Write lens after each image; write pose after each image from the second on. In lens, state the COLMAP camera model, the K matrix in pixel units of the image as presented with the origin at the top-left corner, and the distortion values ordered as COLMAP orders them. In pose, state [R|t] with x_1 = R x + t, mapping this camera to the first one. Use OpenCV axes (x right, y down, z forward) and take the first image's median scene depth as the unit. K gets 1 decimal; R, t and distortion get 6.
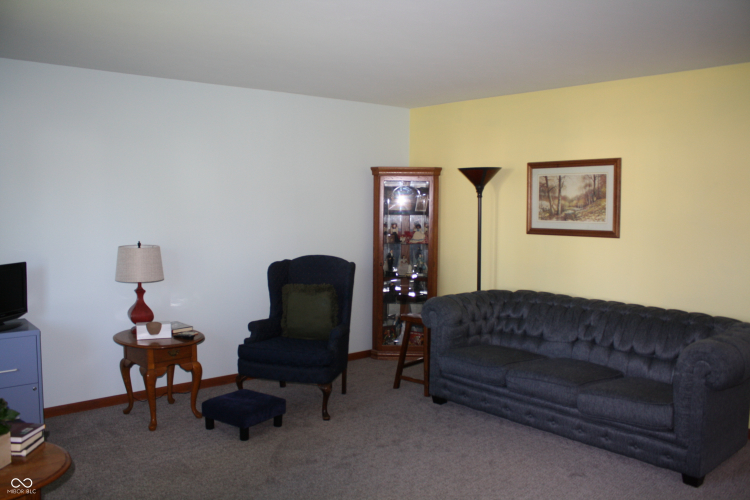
lens RADIAL K [[636.9, 0, 377.0], [0, 636.9, 250.8], [0, 0, 1]] dist [-0.155095, 0.125830]
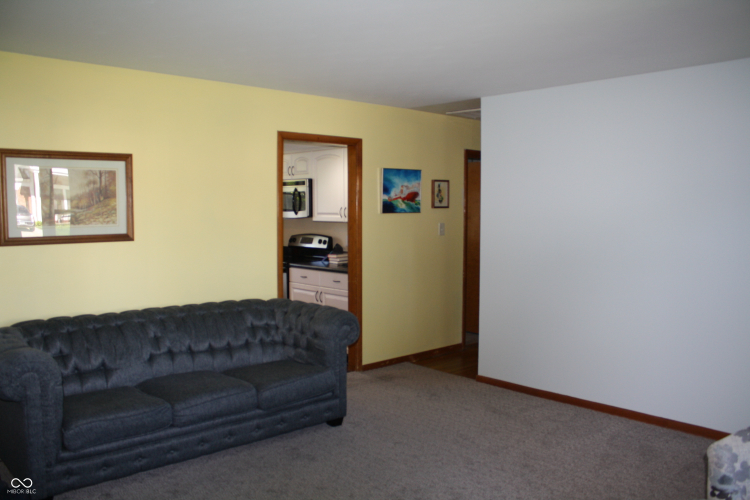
lens RADIAL K [[636.9, 0, 377.0], [0, 636.9, 248.2], [0, 0, 1]] dist [-0.155095, 0.125830]
pose [[-0.034620, -0.069557, 0.996977, -0.540955], [0.073677, 0.994683, 0.071955, -0.048928], [-0.996681, 0.075945, -0.029311, 0.663154]]
